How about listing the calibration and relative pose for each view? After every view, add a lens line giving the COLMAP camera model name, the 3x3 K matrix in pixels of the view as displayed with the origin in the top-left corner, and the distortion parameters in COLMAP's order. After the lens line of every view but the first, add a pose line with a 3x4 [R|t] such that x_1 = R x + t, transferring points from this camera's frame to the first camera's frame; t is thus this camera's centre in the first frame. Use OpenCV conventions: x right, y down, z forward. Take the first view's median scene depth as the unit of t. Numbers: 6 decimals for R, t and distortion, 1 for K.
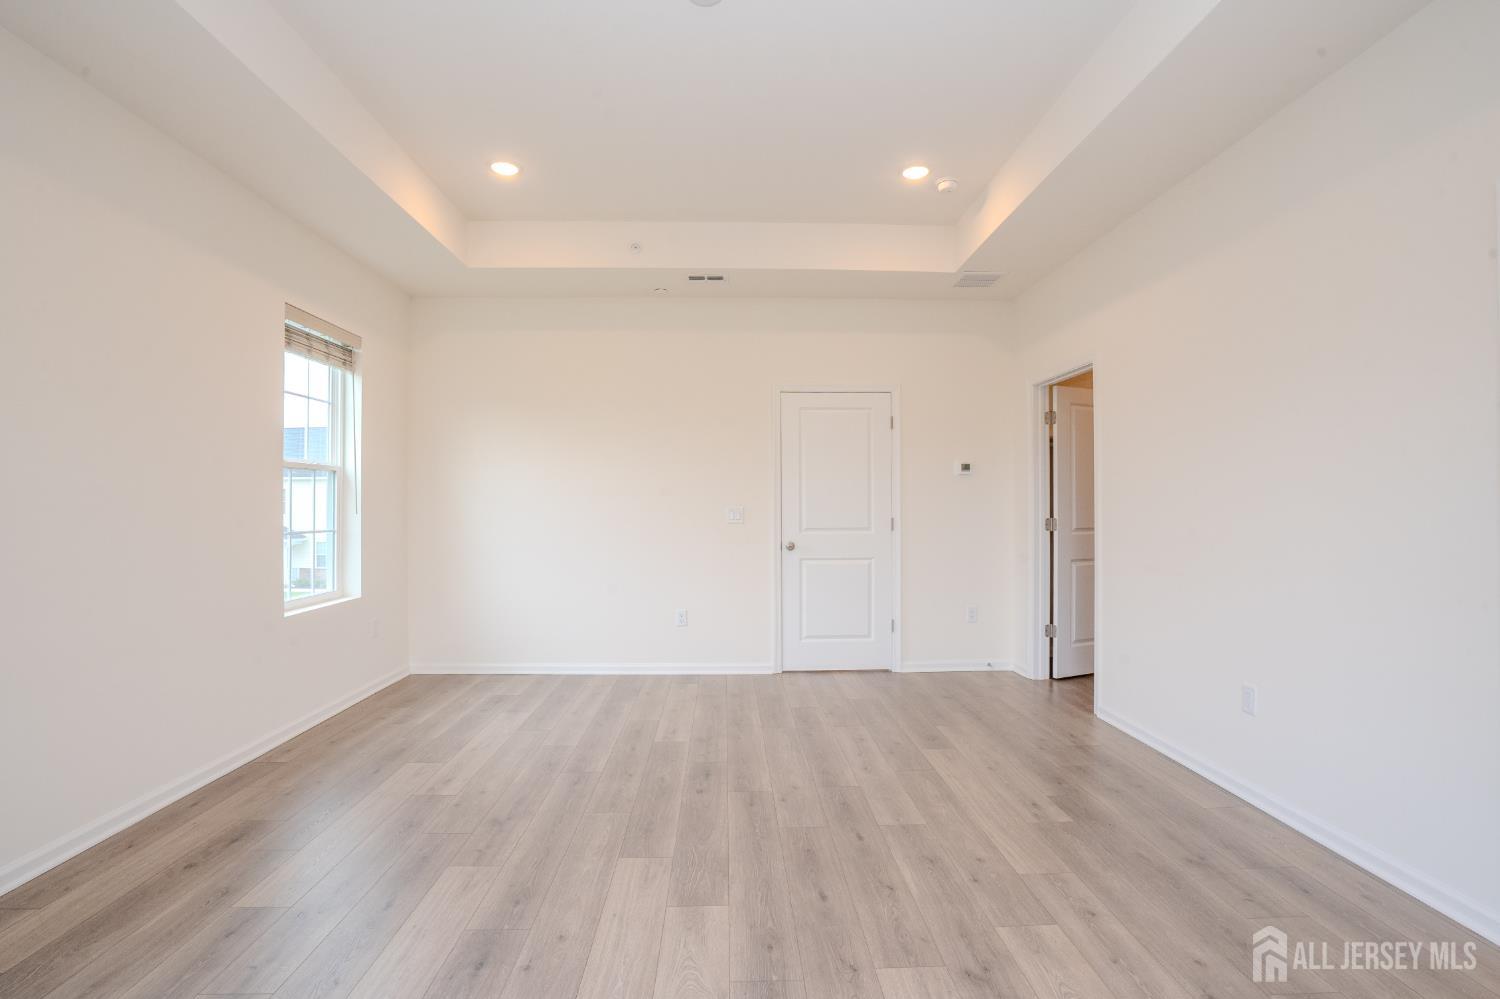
lens RADIAL K [[690.9, 0, 748.3], [0, 690.9, 511.7], [0, 0, 1]] dist [-0.053839, 0.019661]
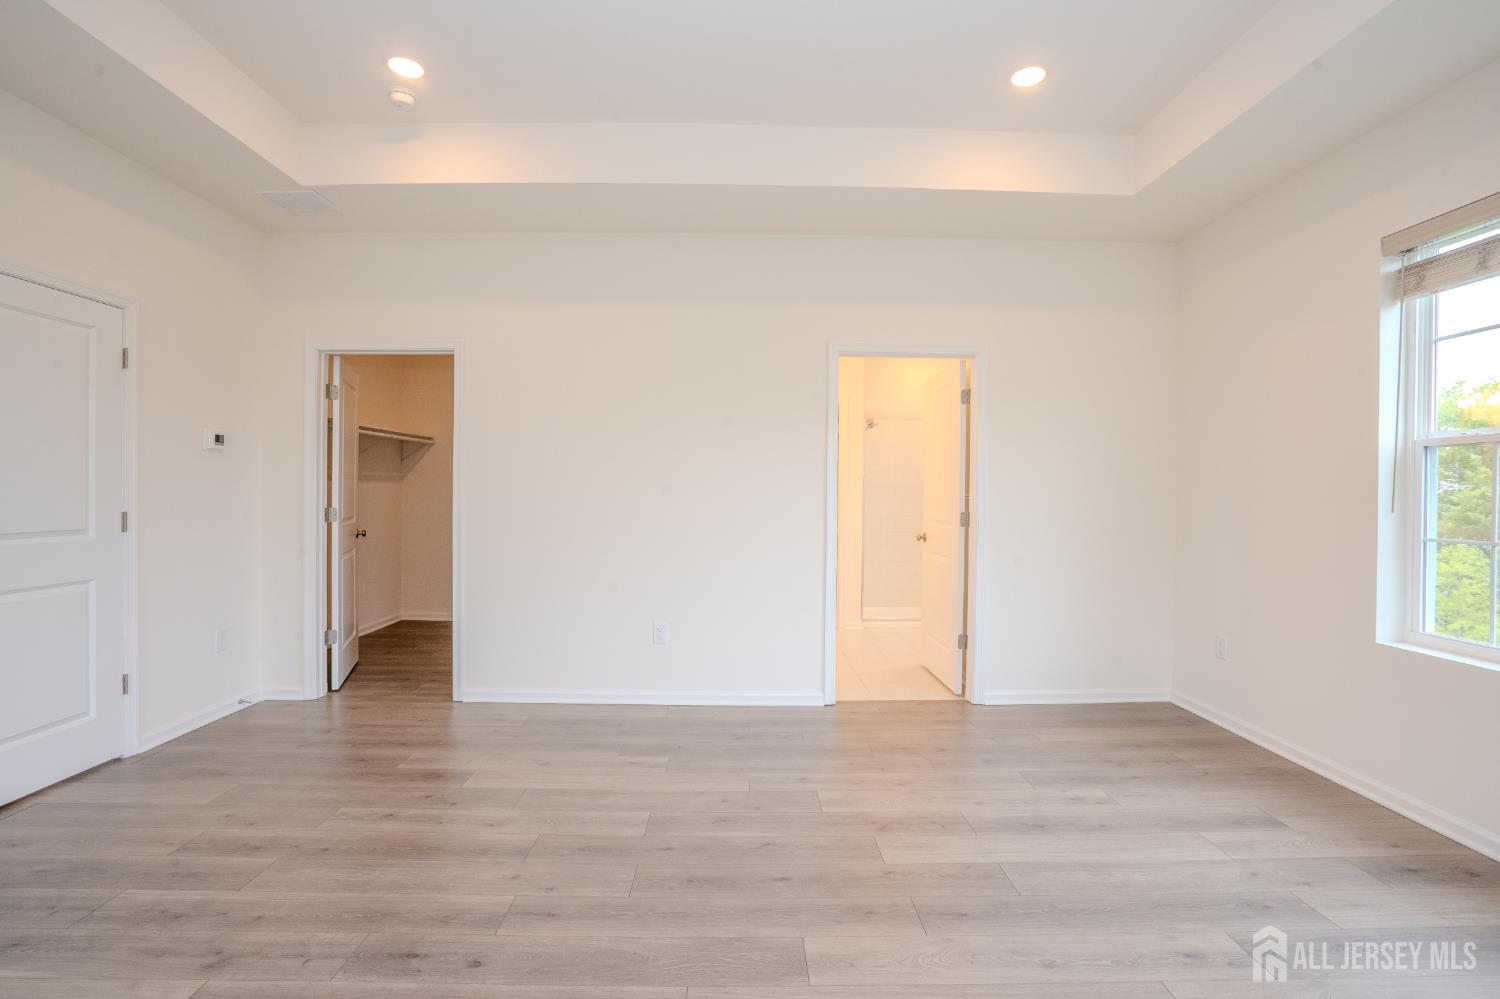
lens RADIAL K [[690.9, 0, 749.3], [0, 690.9, 494.4], [0, 0, 1]] dist [-0.053839, 0.019661]
pose [[0.028568, -0.002853, 0.999588, -0.626655], [-0.002193, 0.999993, 0.002916, -0.015550], [-0.999589, -0.002276, 0.028561, 0.691596]]
